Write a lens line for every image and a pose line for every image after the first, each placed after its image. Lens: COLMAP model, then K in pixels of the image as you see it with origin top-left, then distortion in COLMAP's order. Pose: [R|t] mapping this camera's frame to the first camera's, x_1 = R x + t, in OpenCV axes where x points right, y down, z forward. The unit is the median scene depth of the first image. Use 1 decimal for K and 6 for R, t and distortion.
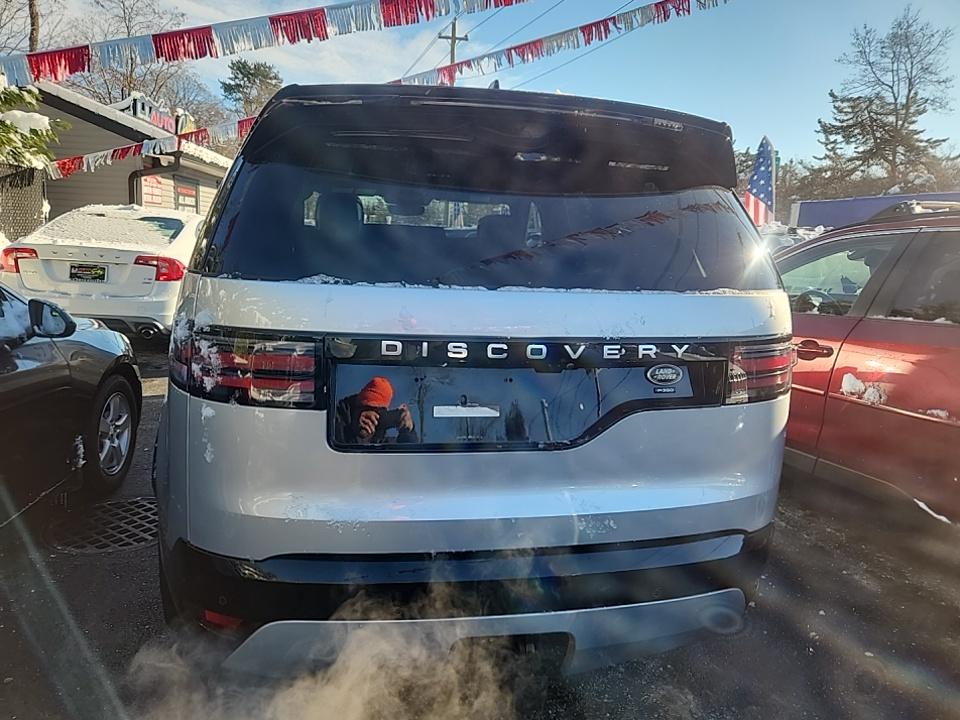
lens RADIAL K [[631.4, 0, 480.0], [0, 631.4, 360.0], [0, 0, 1]] dist [0.007866, -0.003717]
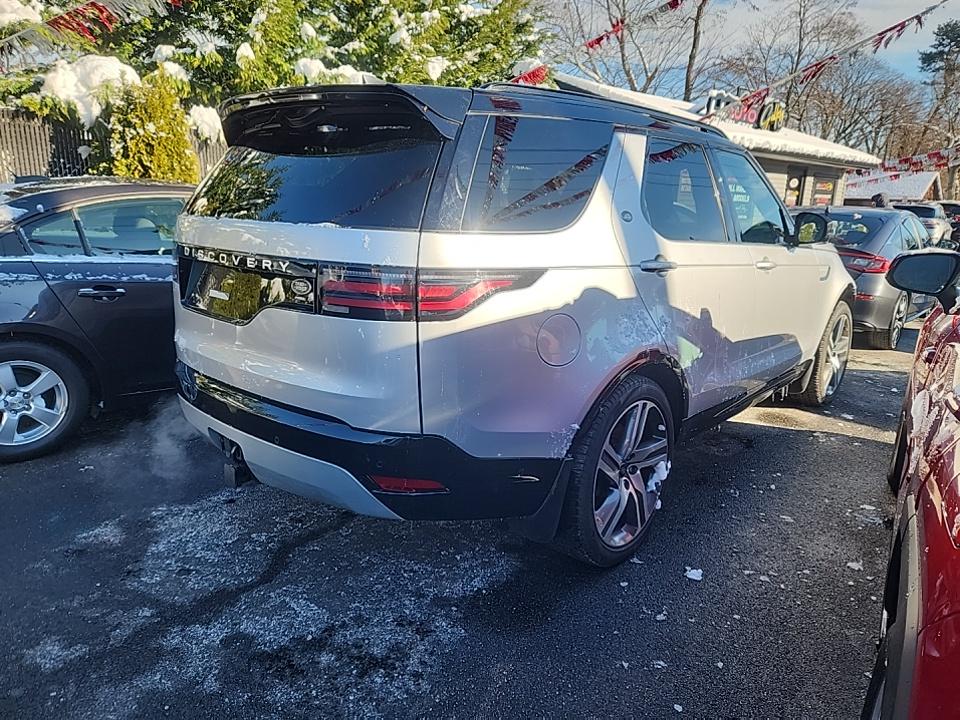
lens RADIAL K [[631.4, 0, 480.0], [0, 631.4, 360.0], [0, 0, 1]] dist [0.007866, -0.003717]
pose [[0.592738, 0.154381, -0.790461, 1.632194], [-0.144641, 0.985904, 0.084091, 0.008643], [0.792301, 0.064489, 0.606713, 0.528231]]
